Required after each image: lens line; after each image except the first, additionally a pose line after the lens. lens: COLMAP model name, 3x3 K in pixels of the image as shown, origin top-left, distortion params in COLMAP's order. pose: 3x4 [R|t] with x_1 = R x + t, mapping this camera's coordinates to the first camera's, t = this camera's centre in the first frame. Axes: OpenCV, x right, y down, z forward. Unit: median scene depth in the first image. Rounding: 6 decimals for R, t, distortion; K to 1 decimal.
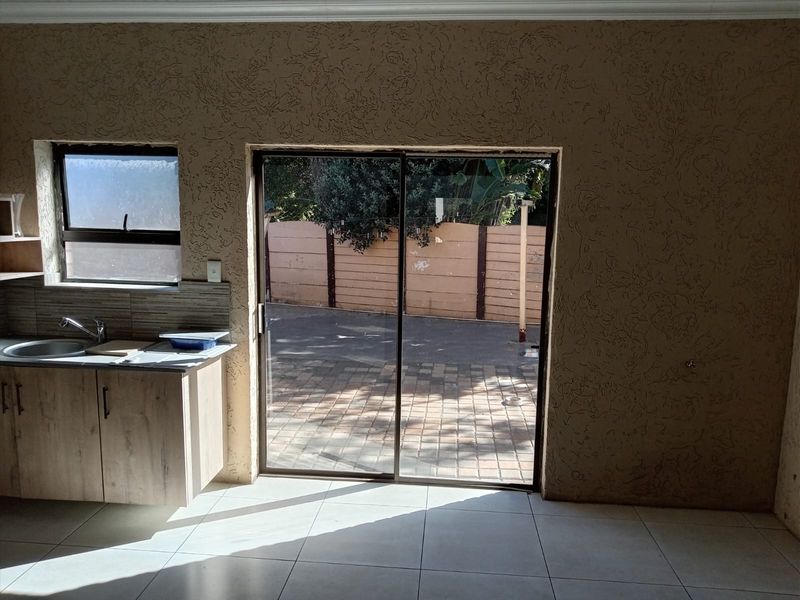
lens RADIAL K [[613.0, 0, 419.5], [0, 613.0, 324.3], [0, 0, 1]] dist [0.005034, 0.000305]
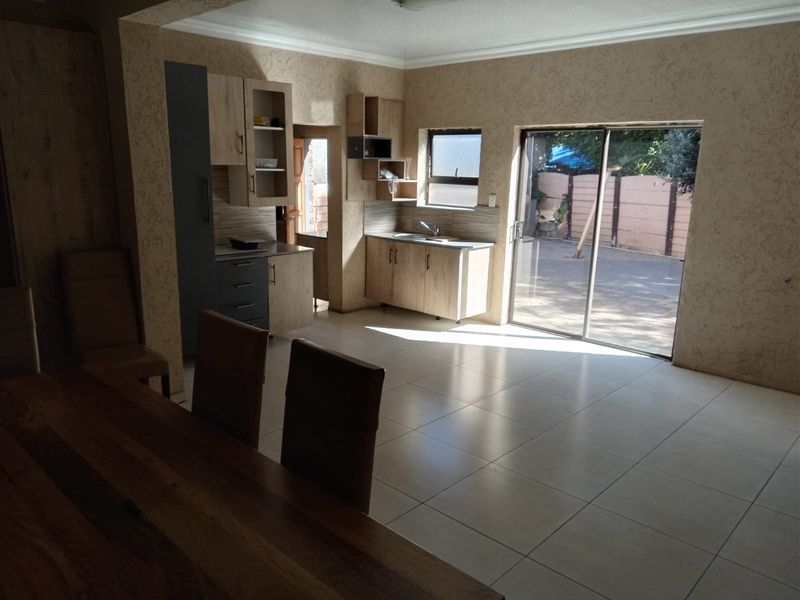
lens RADIAL K [[597.1, 0, 401.9], [0, 597.1, 335.9], [0, 0, 1]] dist [-0.002016, -0.005882]
pose [[0.782990, 0.164846, -0.599793, 0.573142], [-0.108309, 0.985646, 0.129503, 0.107077], [0.612532, -0.036436, 0.789606, -0.549884]]
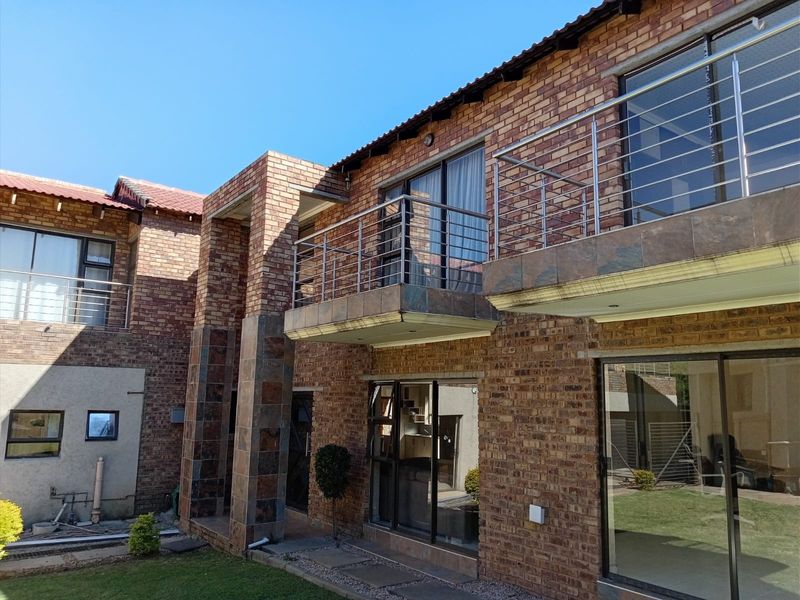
lens RADIAL K [[595.0, 0, 387.0], [0, 595.0, 314.3], [0, 0, 1]] dist [0.010427, 0.000357]
pose [[0.651345, -0.120432, -0.749164, 3.238112], [-0.127785, 0.955812, -0.264752, 0.445974], [0.747945, 0.268177, 0.607174, -2.688512]]
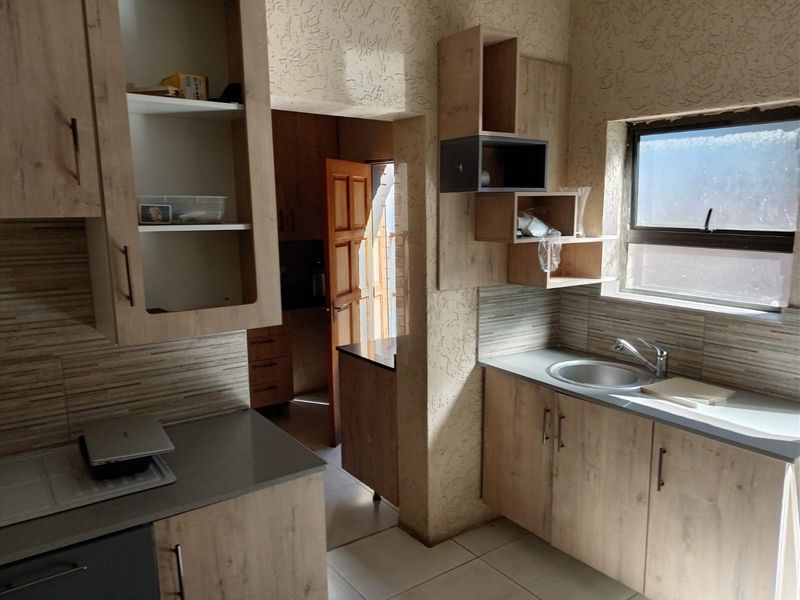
lens RADIAL K [[618.8, 0, 415.2], [0, 618.8, 272.7], [0, 0, 1]] dist [0.003327, -0.001066]
pose [[0.672456, 0.054136, -0.738155, -0.169935], [-0.108615, 0.993742, -0.026066, -0.046698], [0.732124, 0.097703, 0.674128, 0.259512]]
